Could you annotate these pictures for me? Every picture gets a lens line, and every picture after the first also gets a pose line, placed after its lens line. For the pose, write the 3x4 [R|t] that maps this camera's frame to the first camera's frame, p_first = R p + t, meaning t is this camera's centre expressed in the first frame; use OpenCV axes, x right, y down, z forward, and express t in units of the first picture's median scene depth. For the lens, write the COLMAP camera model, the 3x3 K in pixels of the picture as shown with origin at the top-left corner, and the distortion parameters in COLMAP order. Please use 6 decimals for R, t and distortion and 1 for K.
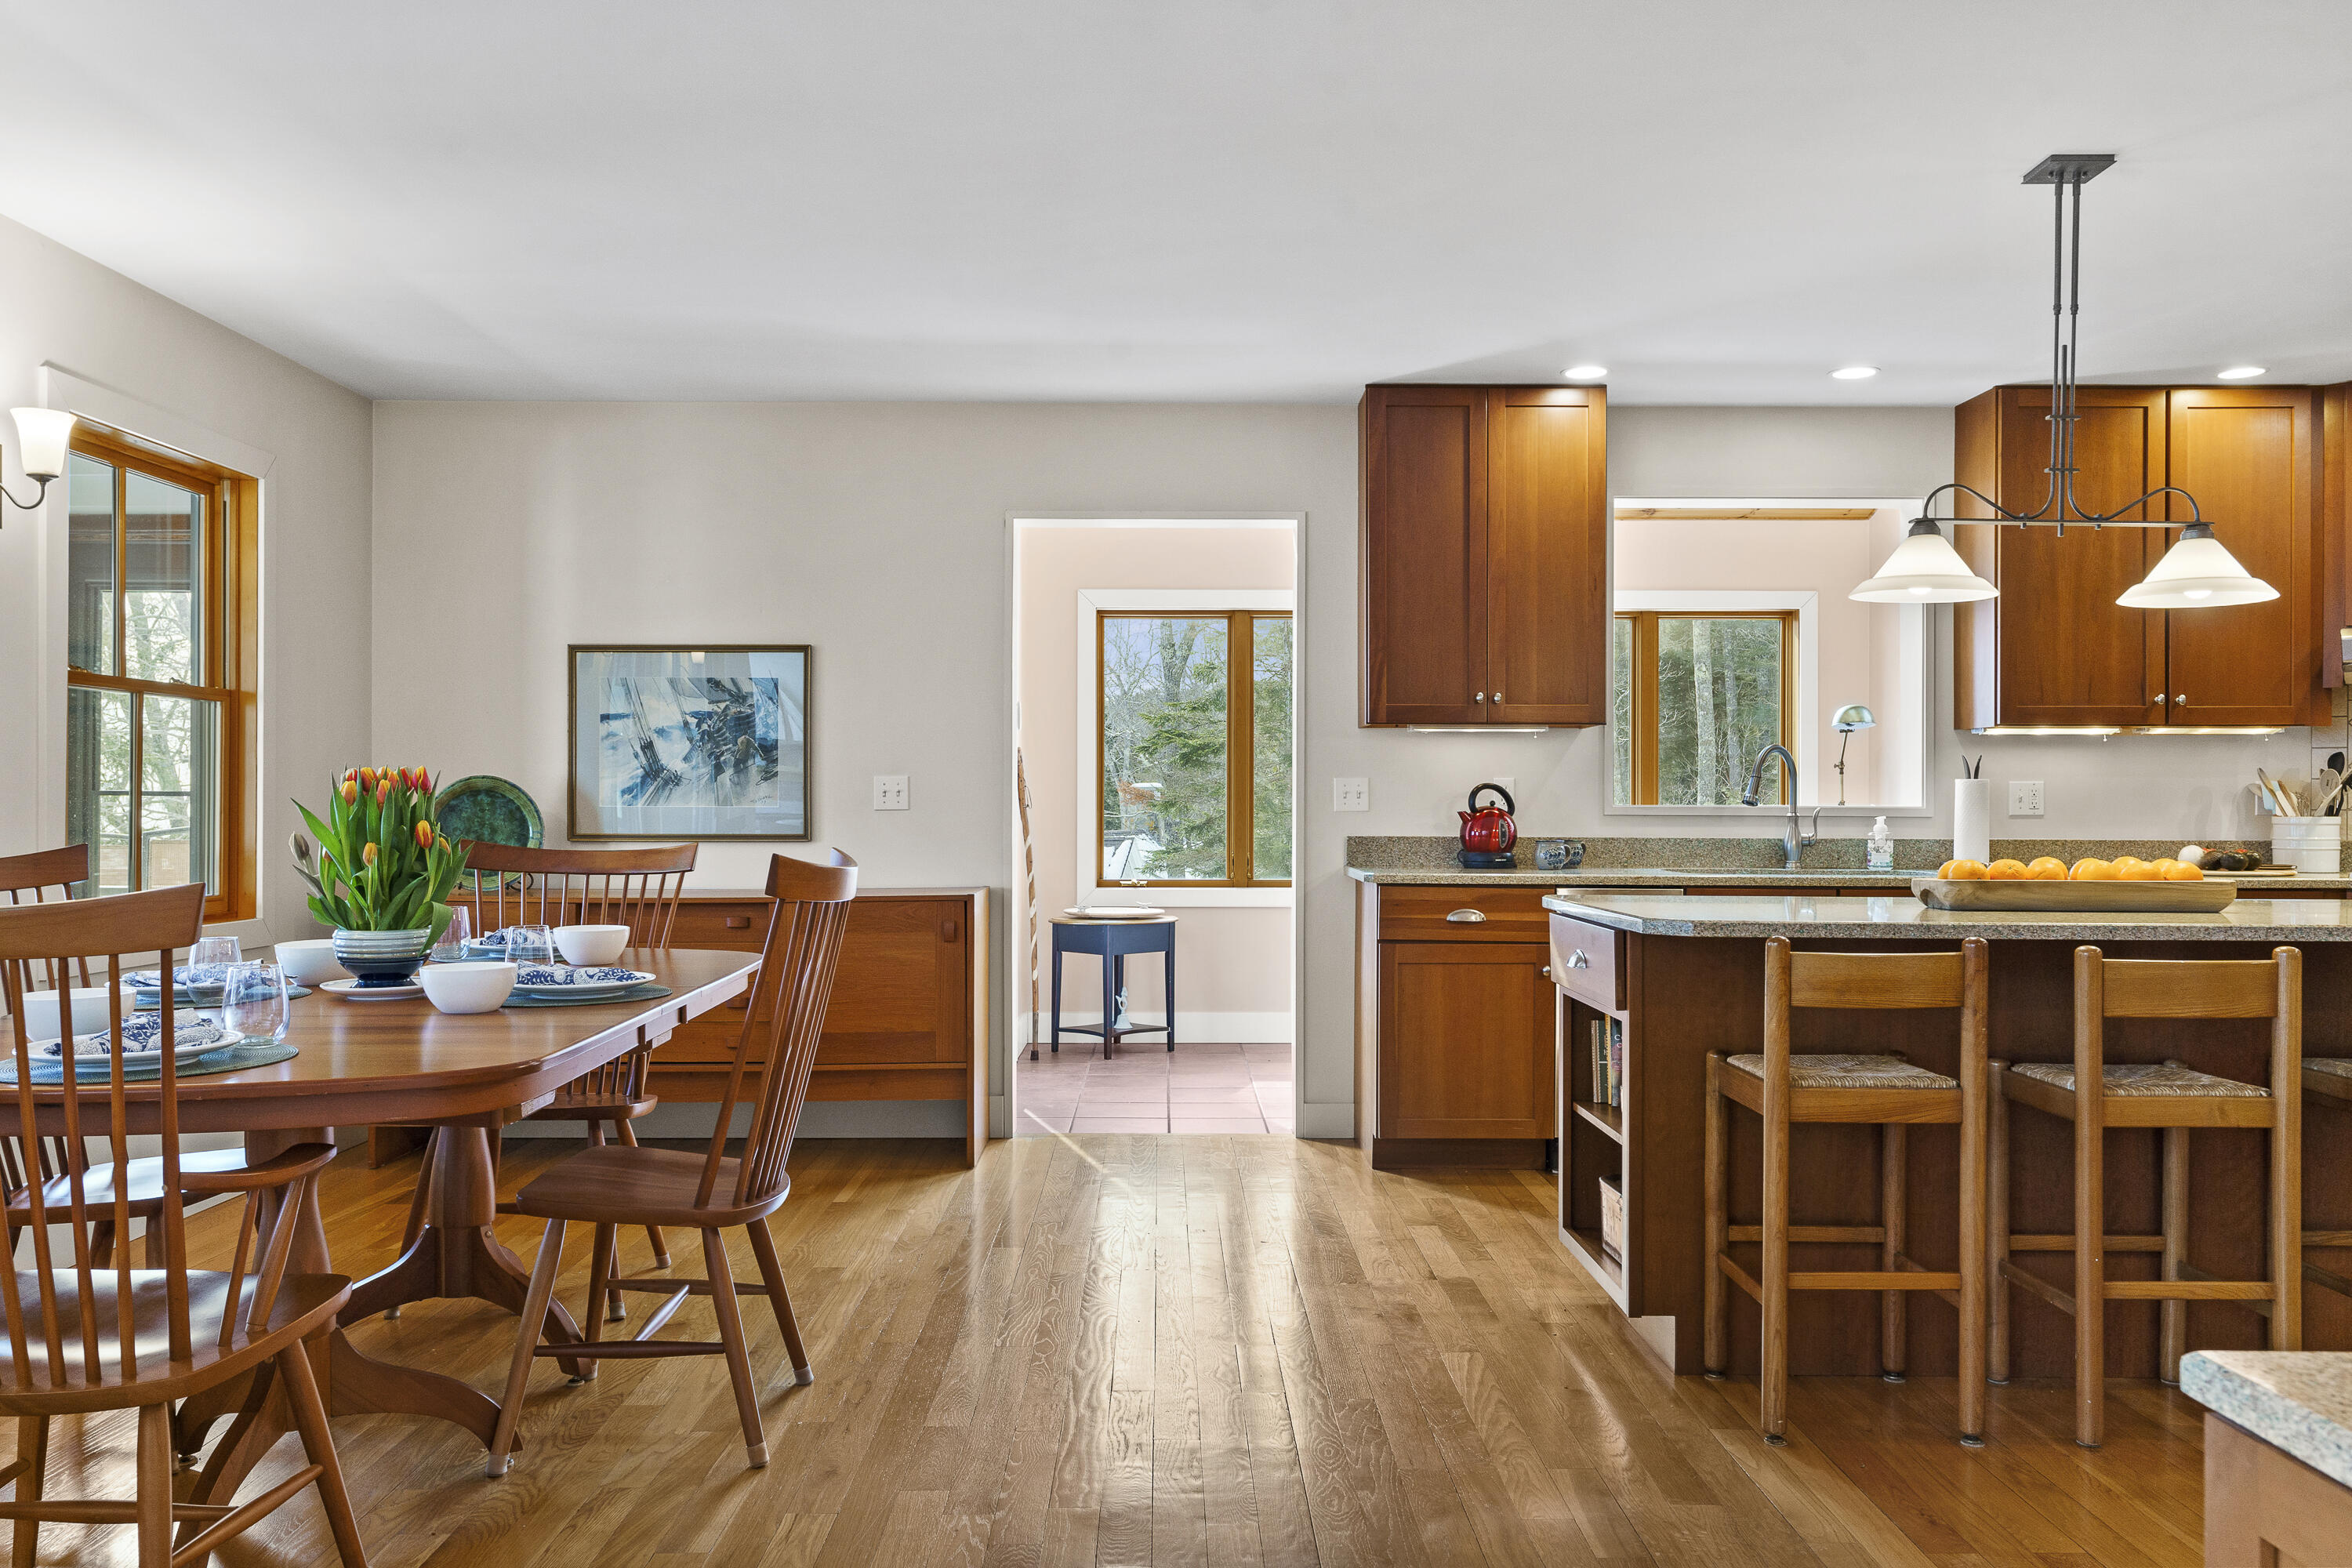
lens RADIAL K [[1778.6, 0, 1184.5], [0, 1778.6, 803.4], [0, 0, 1]] dist [0.012266, -0.004666]
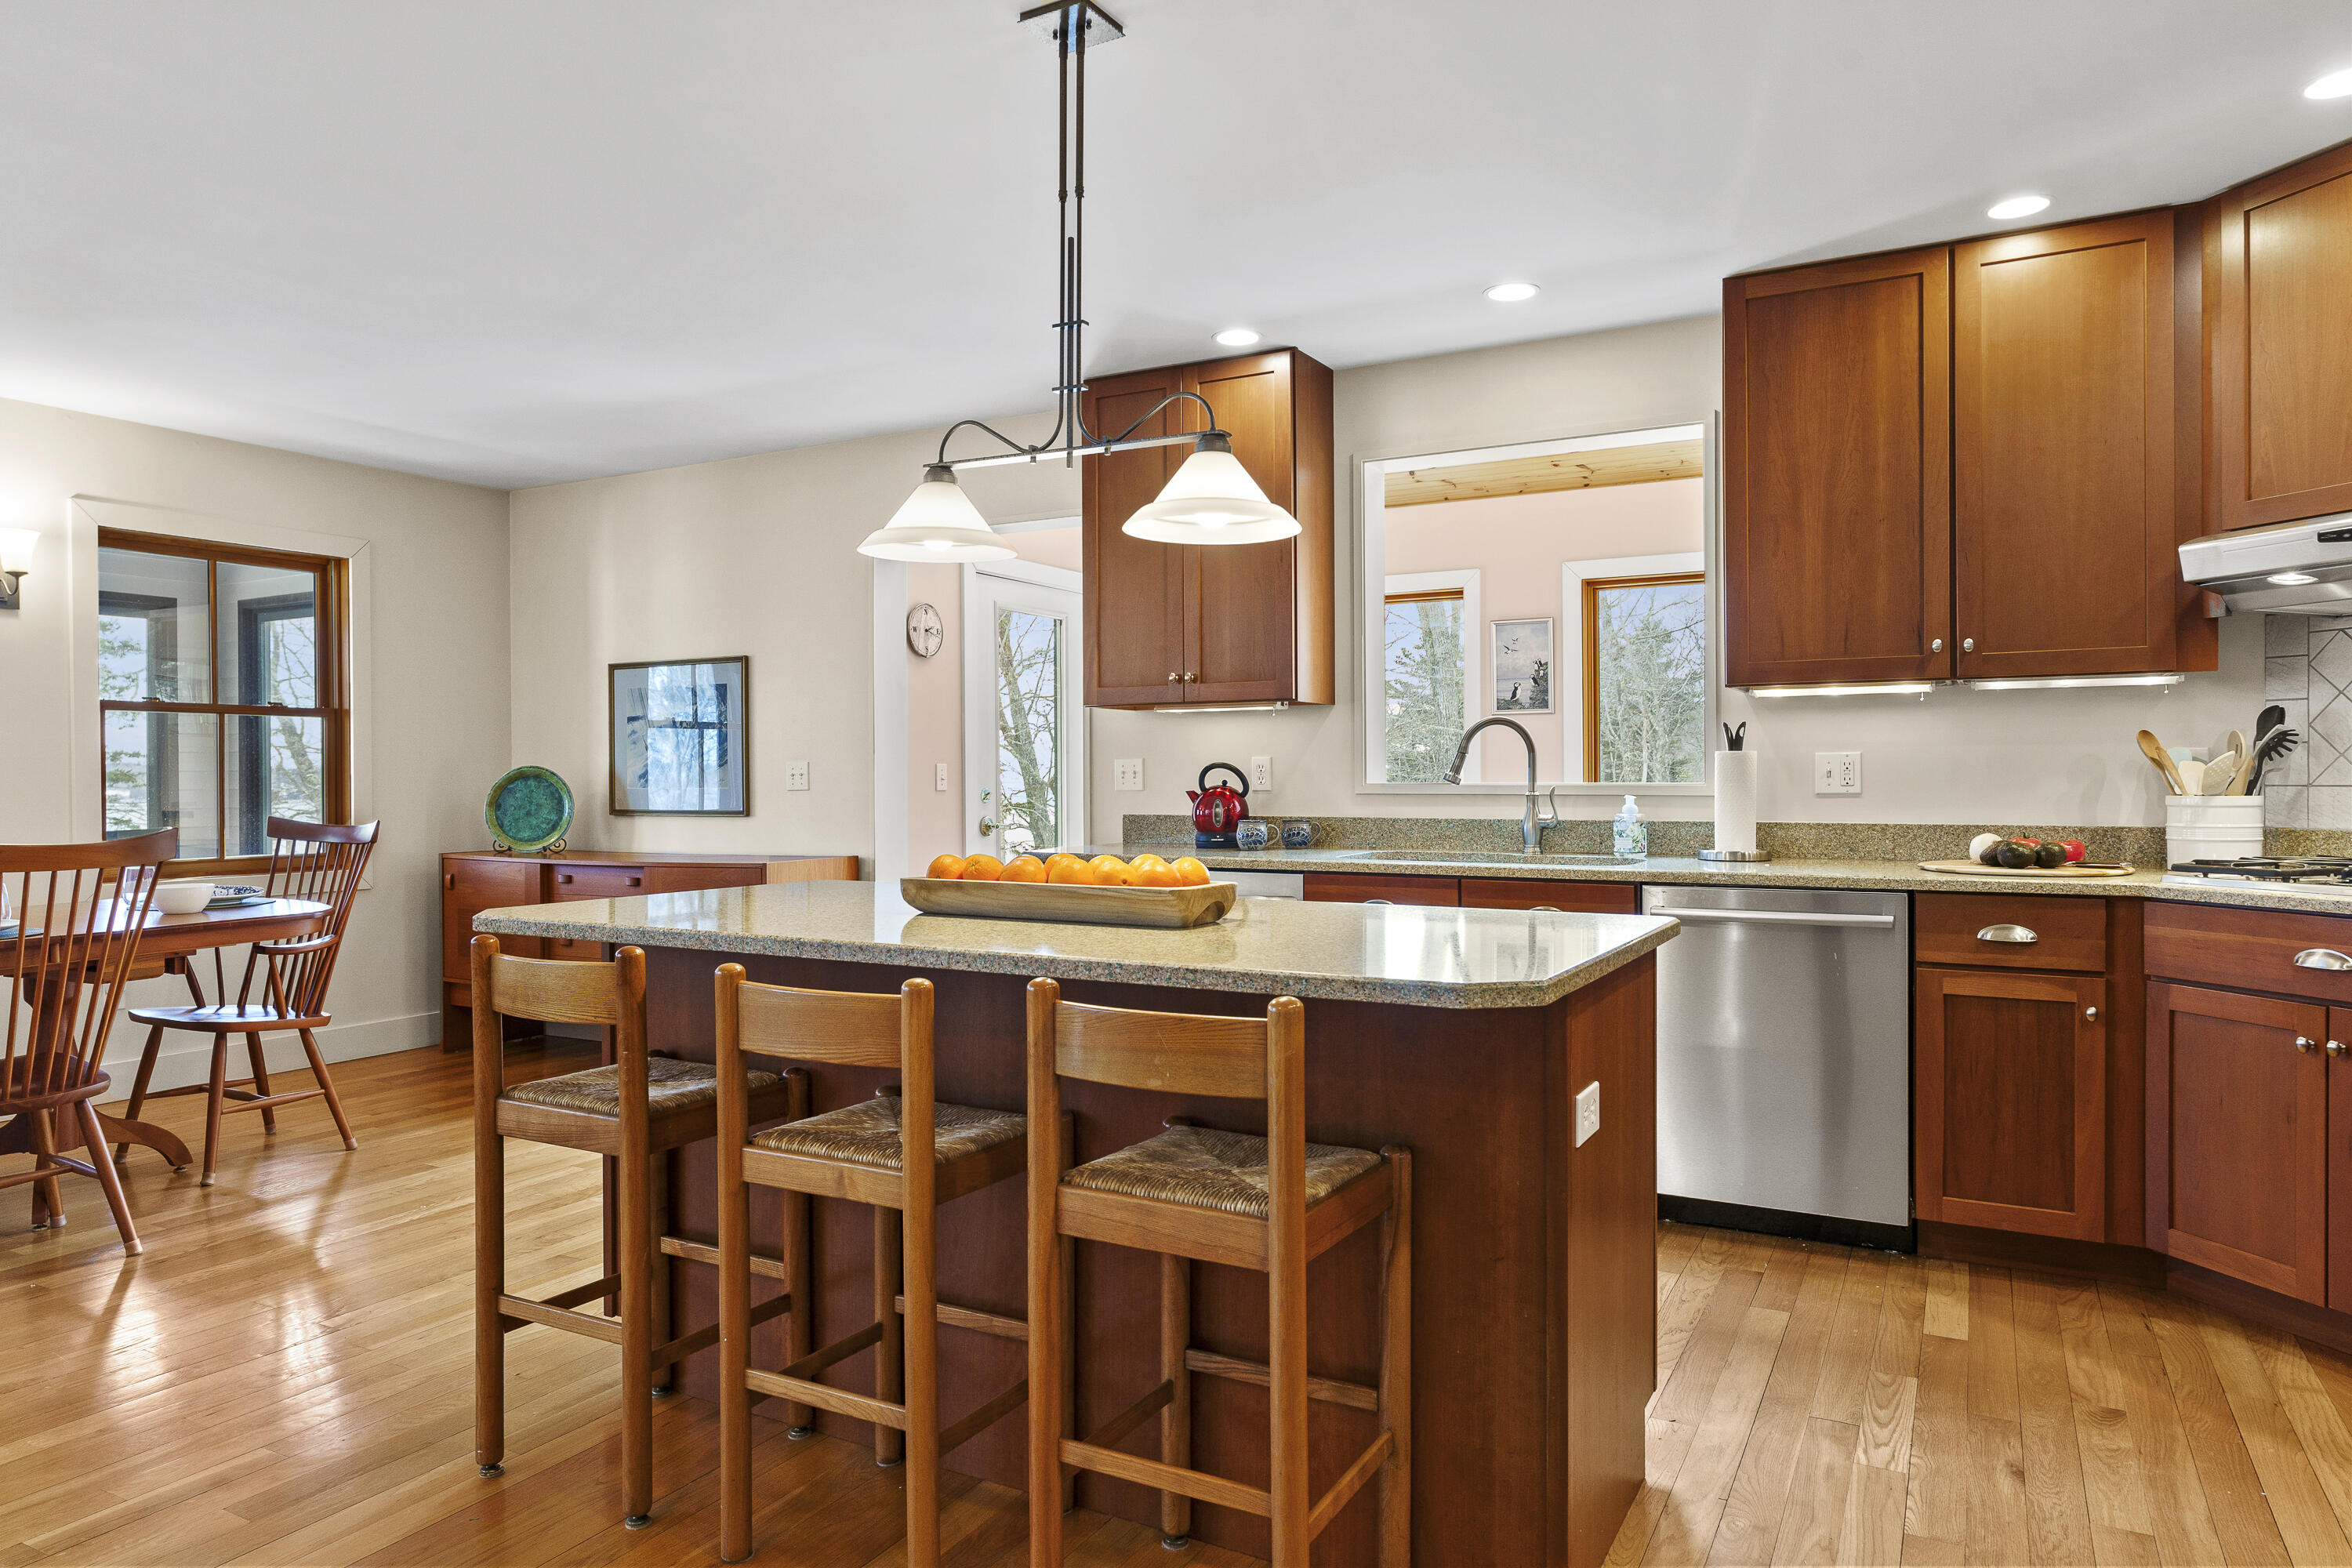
lens RADIAL K [[1470.9, 0, 1181.1], [0, 1470.9, 778.4], [0, 0, 1]] dist [-0.003974, 0.010726]
pose [[0.873687, -0.006550, -0.486444, 0.565650], [0.007566, 0.999971, 0.000125, -0.002874], [0.486429, -0.003790, 0.873712, 0.276838]]
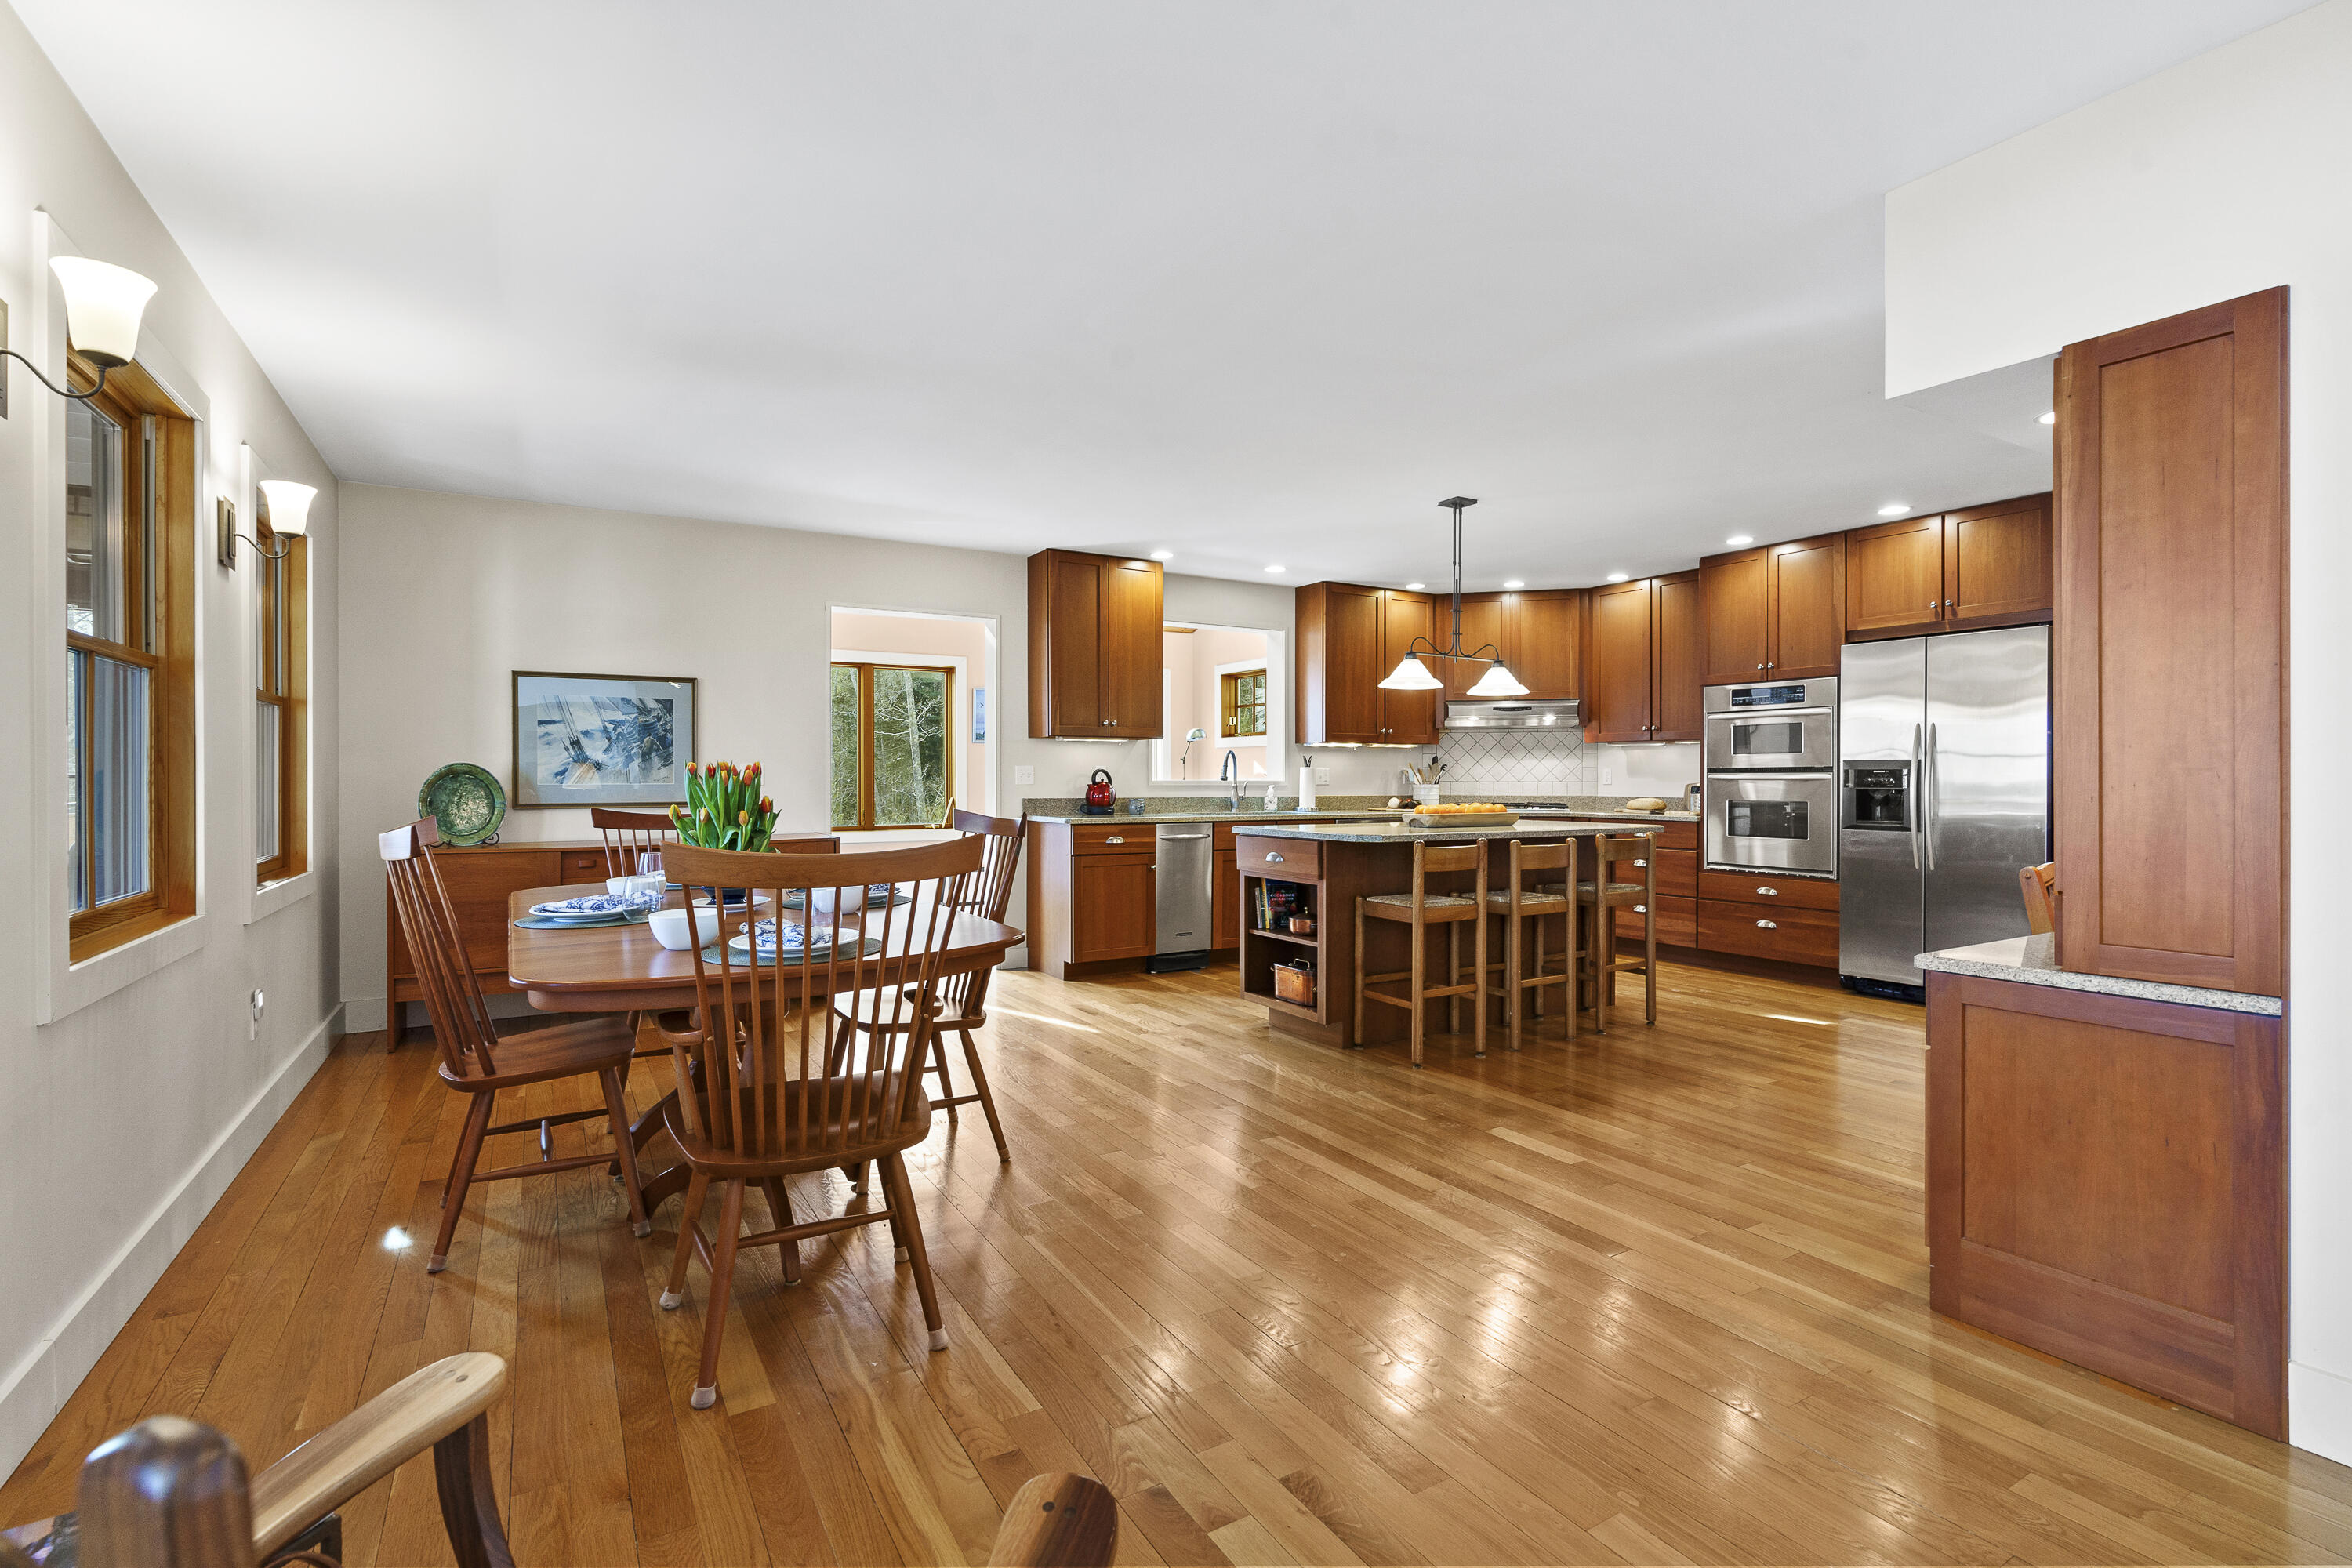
lens RADIAL K [[1059.5, 0, 1169.8], [0, 1059.5, 782.8], [0, 0, 1]] dist [-0.002935, 0.000967]
pose [[0.863905, -0.005294, 0.503627, -0.332819], [0.002600, 0.999978, 0.006052, -0.003609], [-0.503648, -0.003919, 0.863900, 0.006907]]
